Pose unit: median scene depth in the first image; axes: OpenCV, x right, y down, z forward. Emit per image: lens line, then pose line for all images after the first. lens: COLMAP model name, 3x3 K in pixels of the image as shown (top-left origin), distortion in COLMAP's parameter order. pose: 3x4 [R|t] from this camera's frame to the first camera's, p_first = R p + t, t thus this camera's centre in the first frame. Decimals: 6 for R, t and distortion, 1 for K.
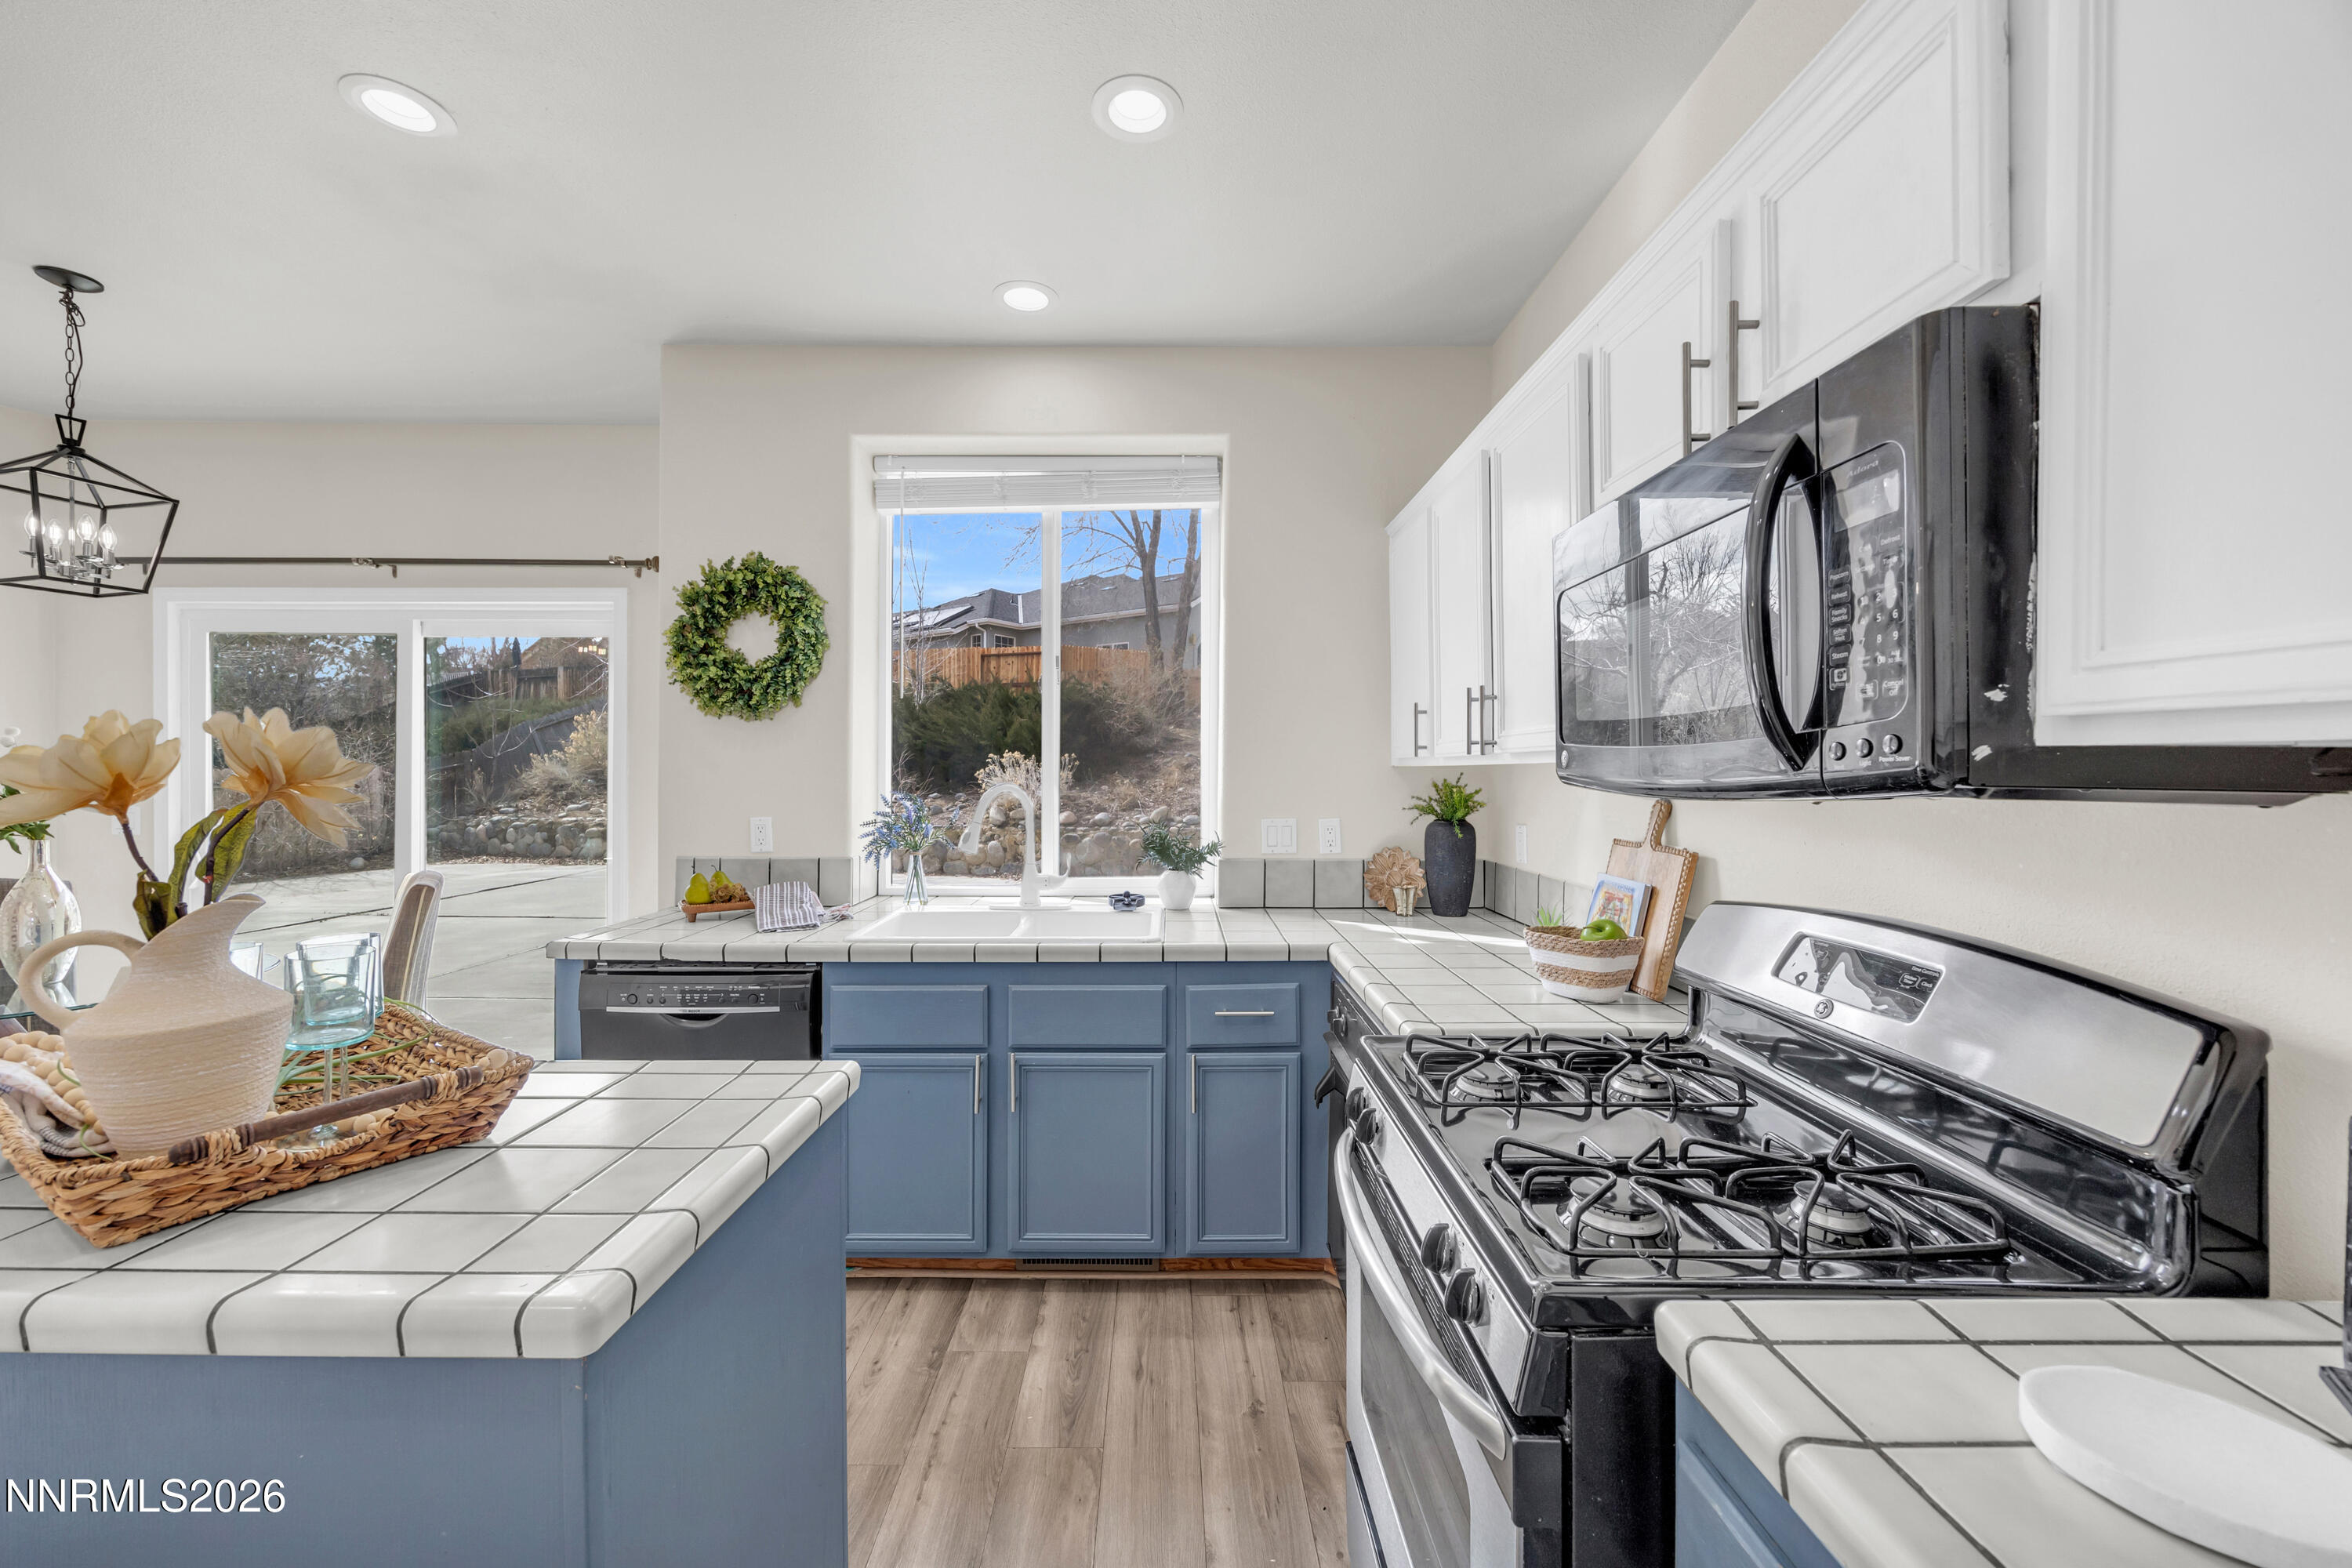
lens RADIAL K [[916.5, 0, 1183.0], [0, 916.5, 774.7], [0, 0, 1]] dist [0.000349, -0.000030]
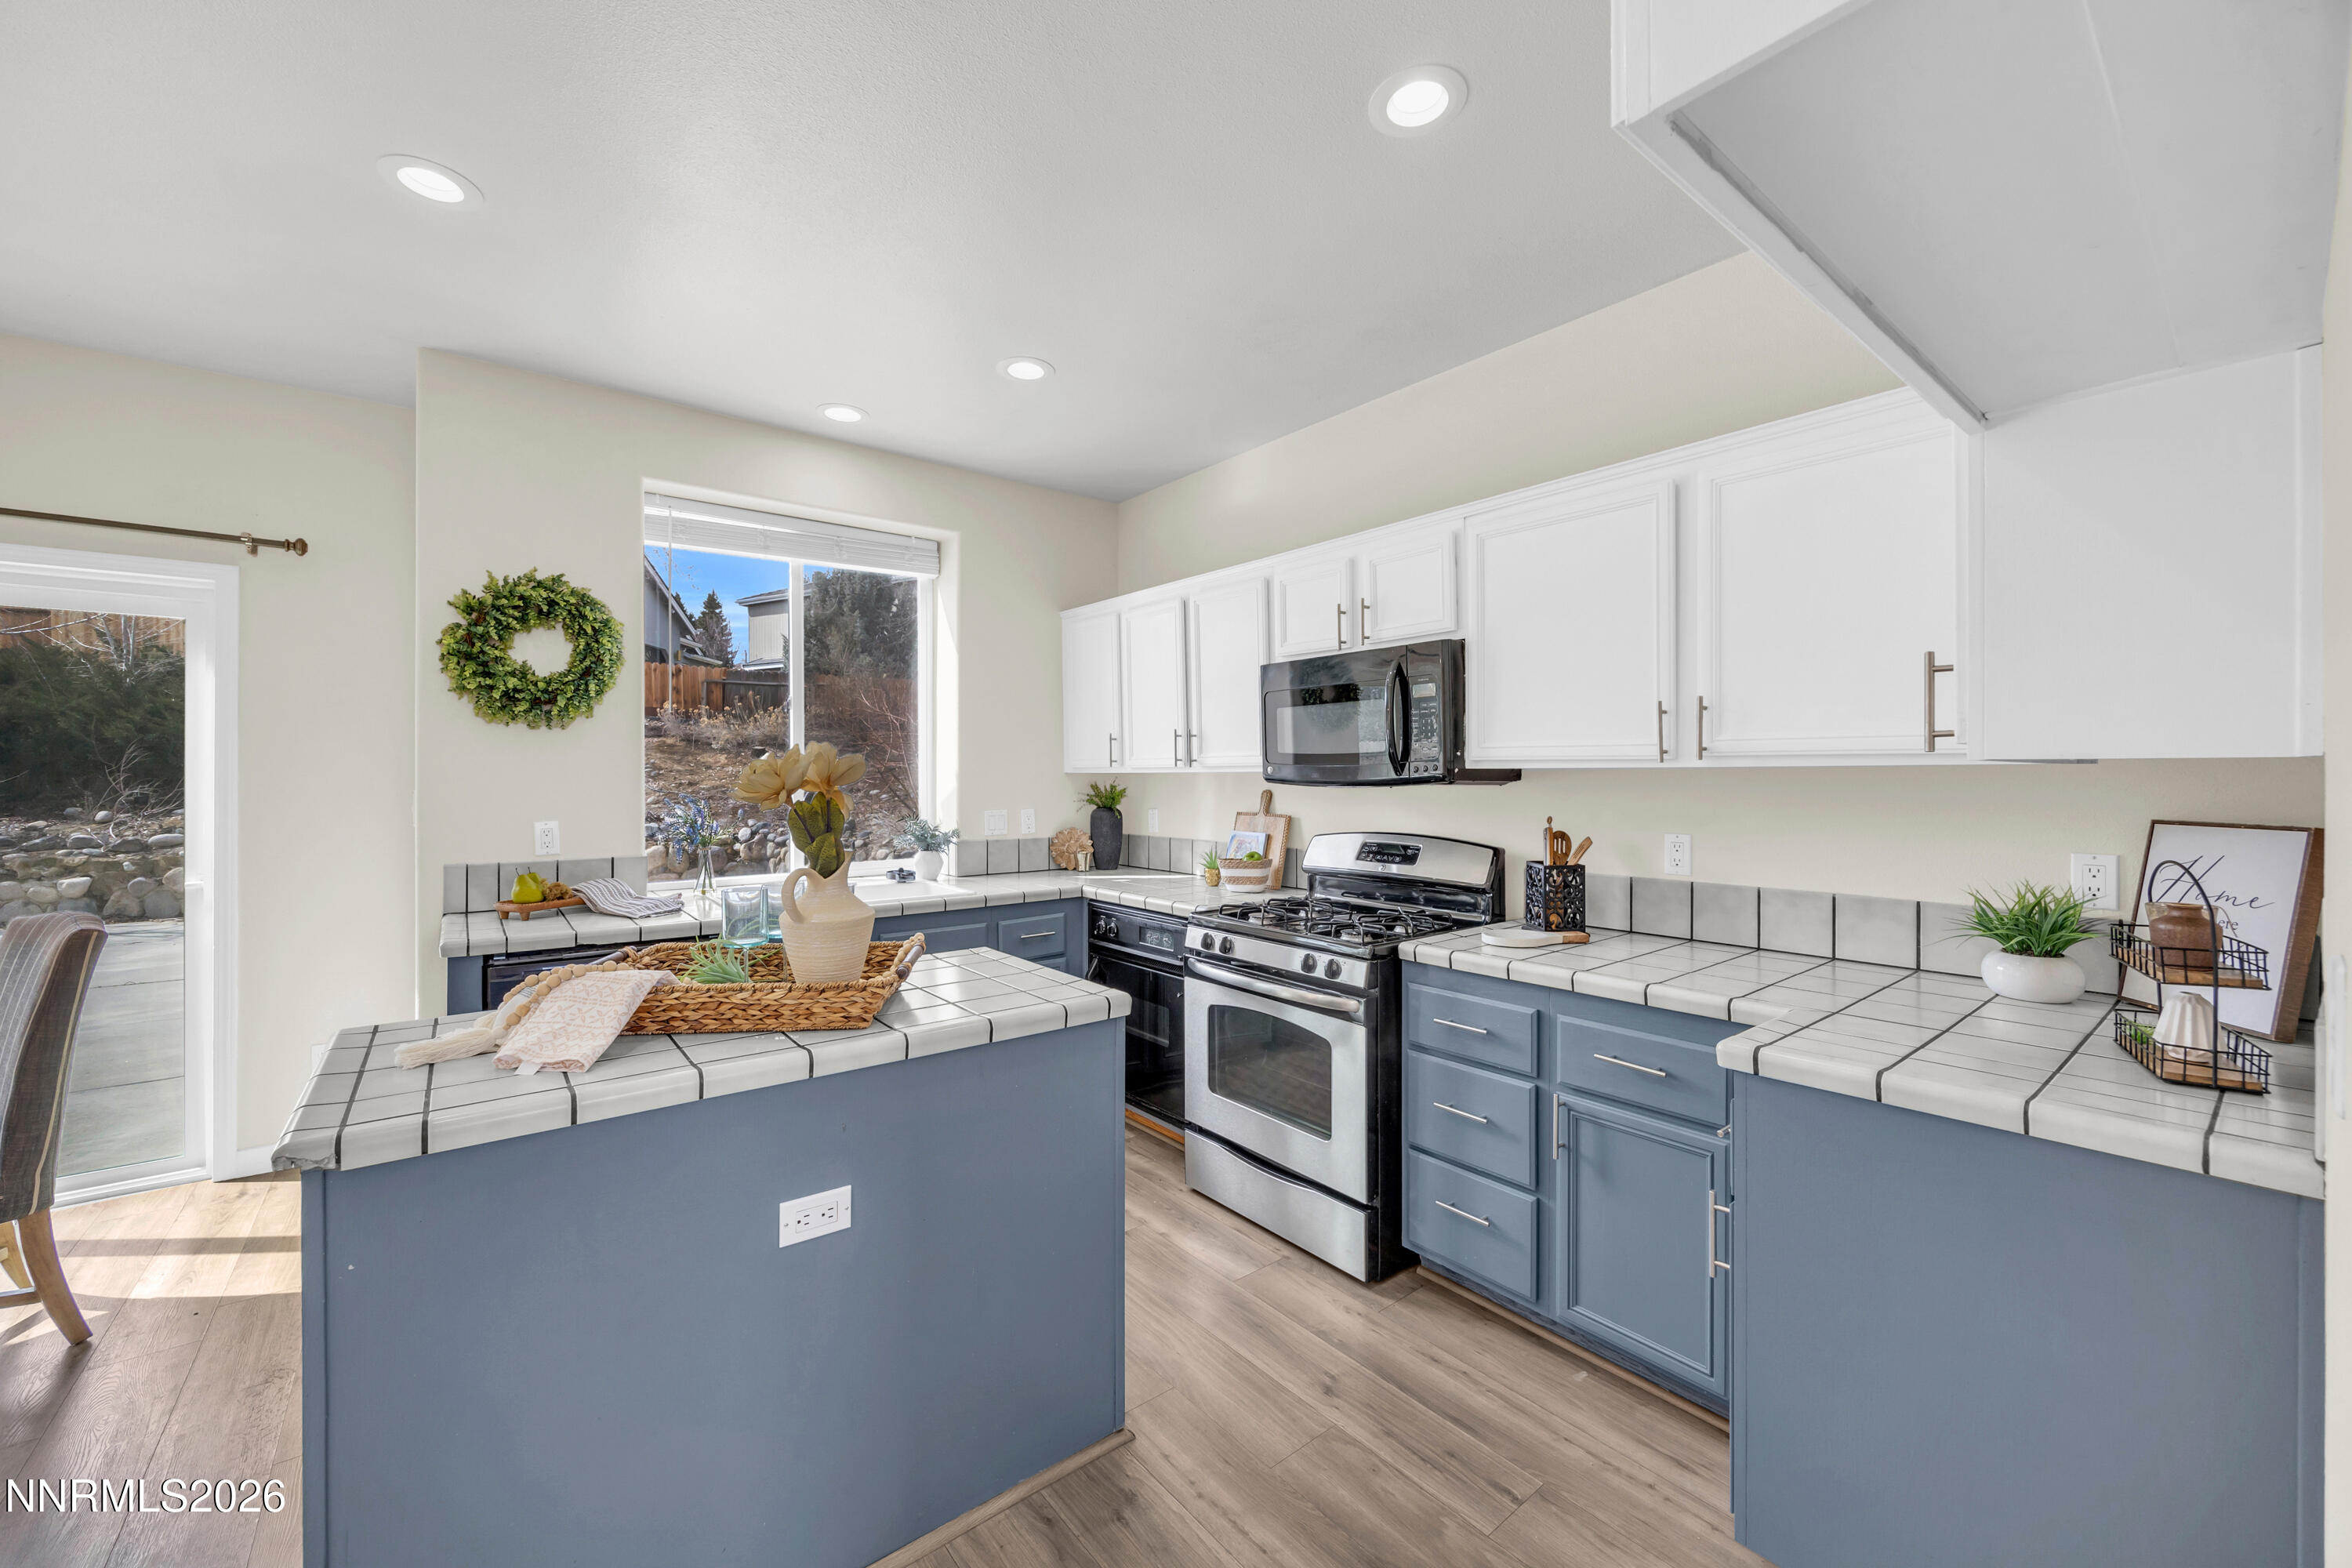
lens RADIAL K [[921.9, 0, 1172.0], [0, 921.9, 750.2], [0, 0, 1]] dist [-0.001304, -0.000022]
pose [[0.783927, 0.015539, 0.620659, -0.587106], [0.004662, 0.999511, -0.030911, 0.000348], [-0.620836, 0.027126, 0.783471, -0.289826]]
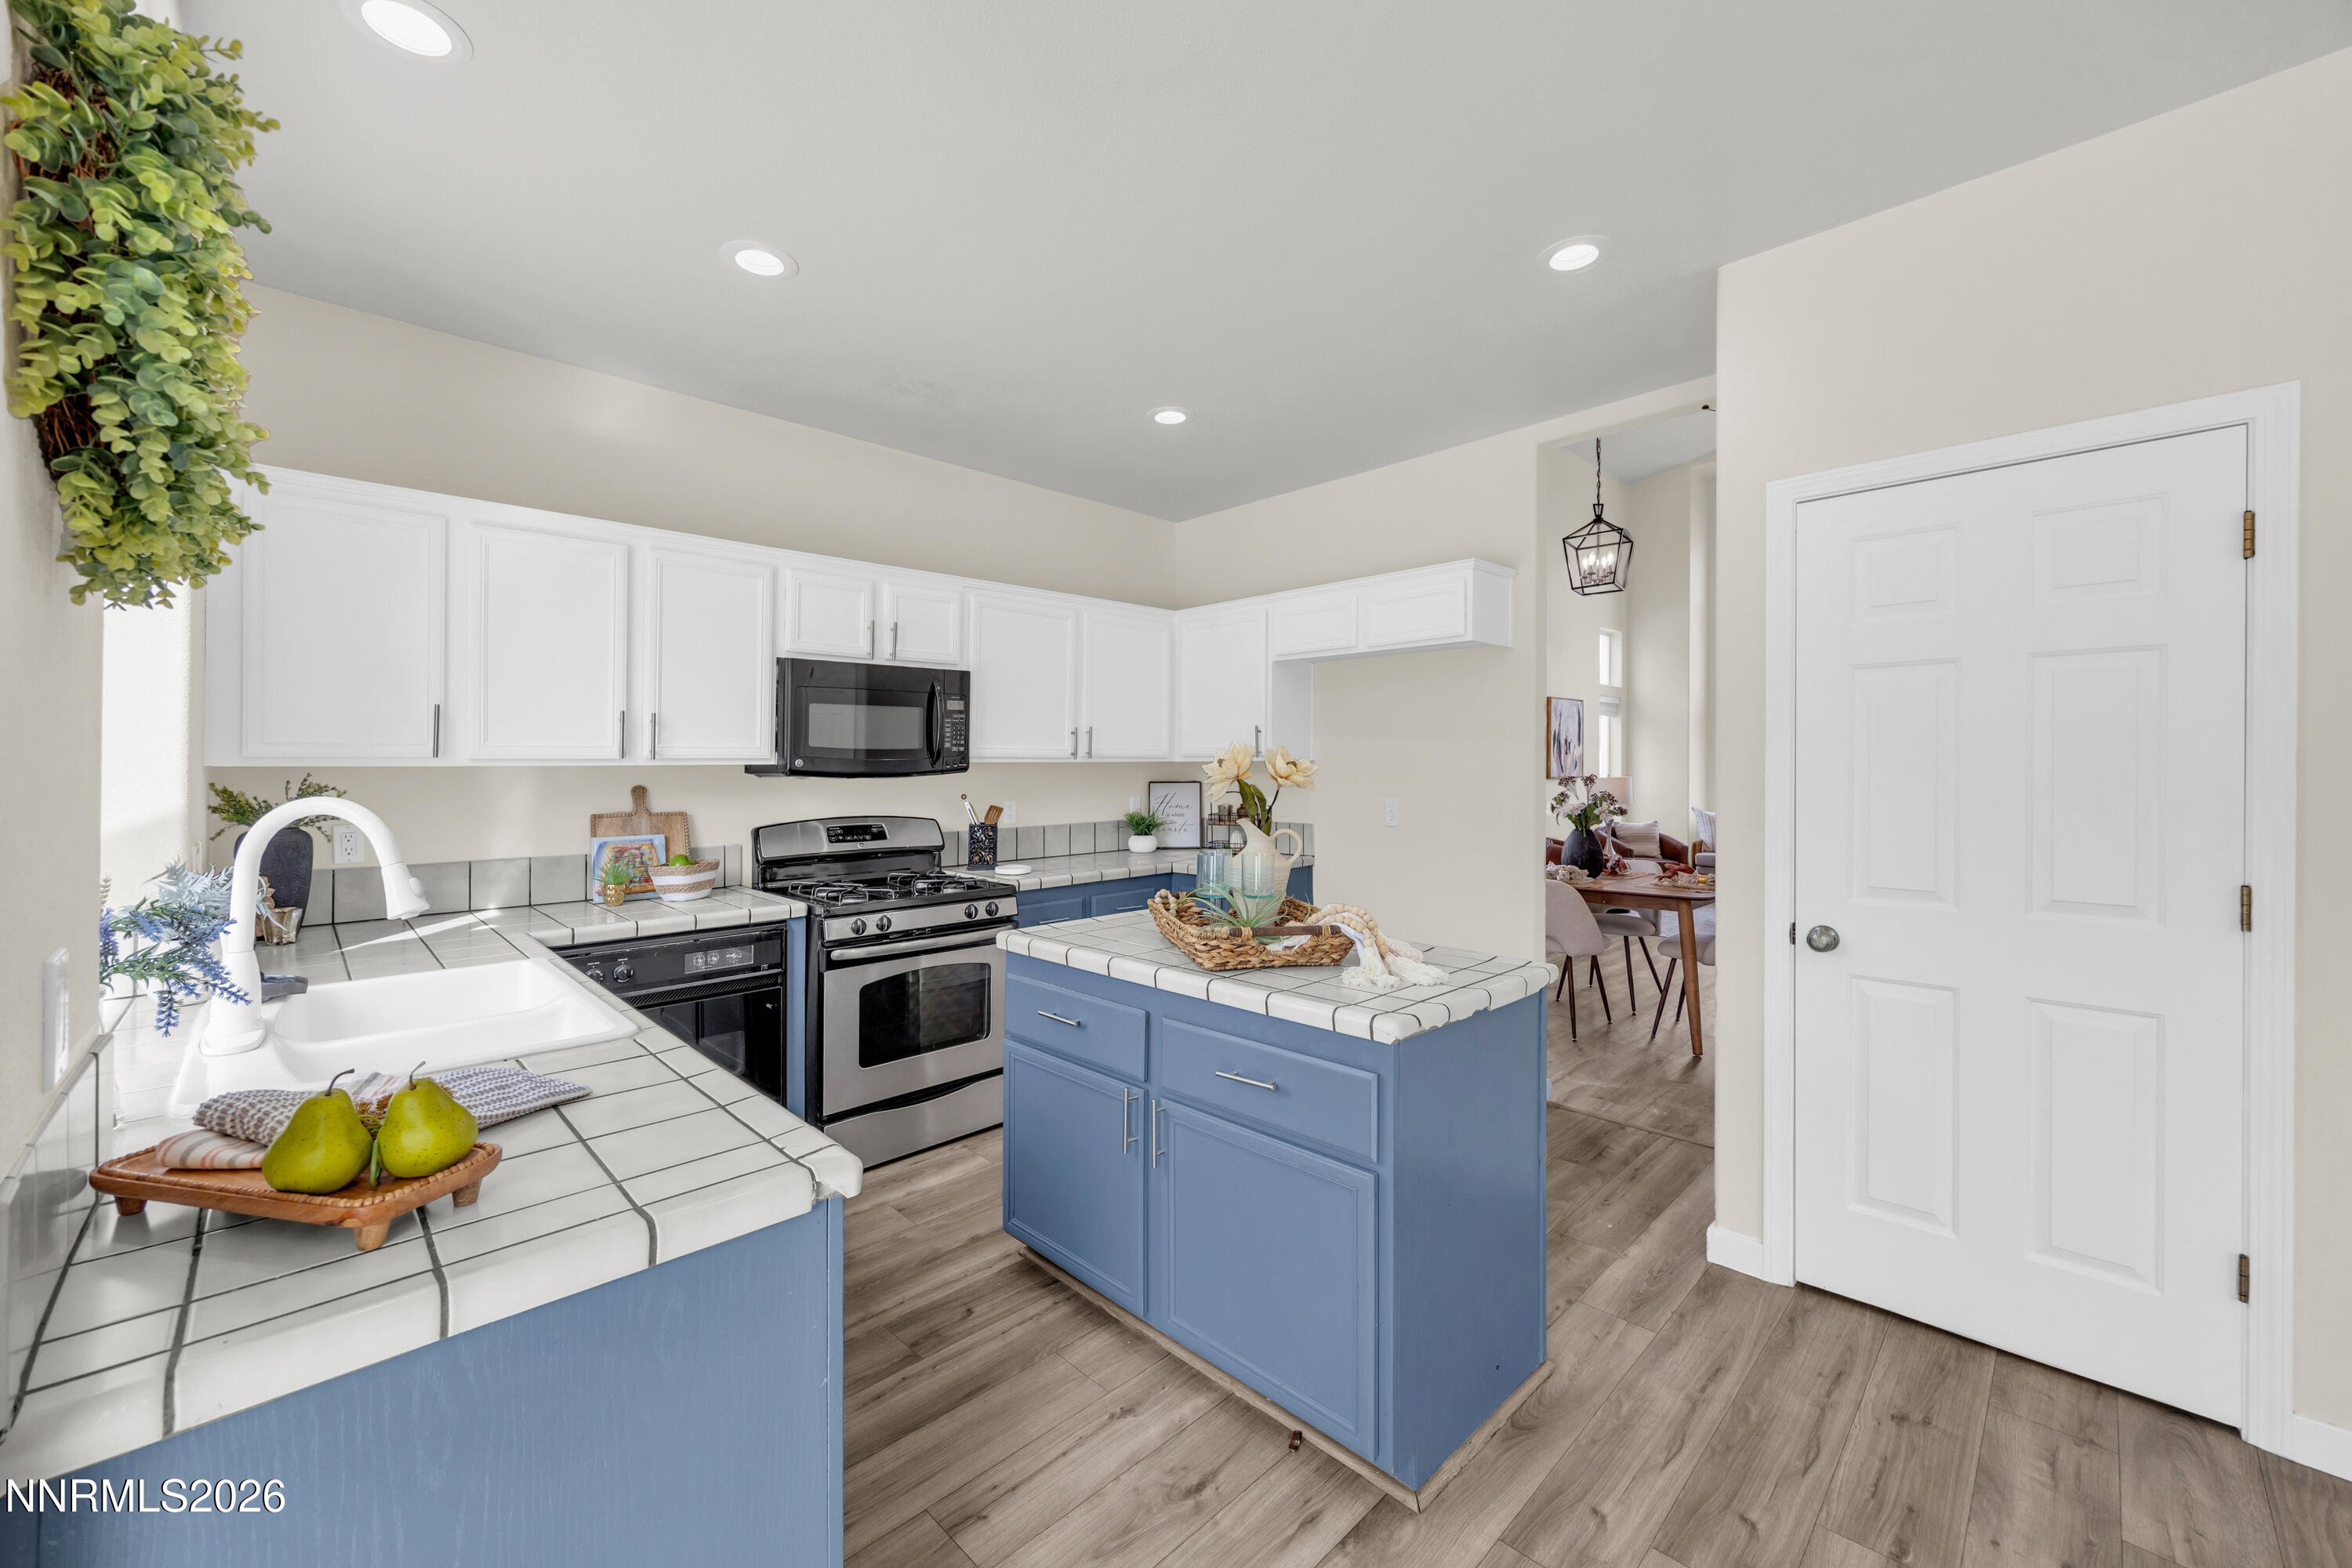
lens RADIAL K [[913.8, 0, 1177.0], [0, 913.8, 759.4], [0, 0, 1]] dist [-0.009605, -0.000220]
pose [[-0.702772, 0.007578, 0.711374, -0.941184], [0.010355, 0.999946, -0.000423, -0.009604], [-0.711339, 0.007069, -0.702813, 1.010446]]
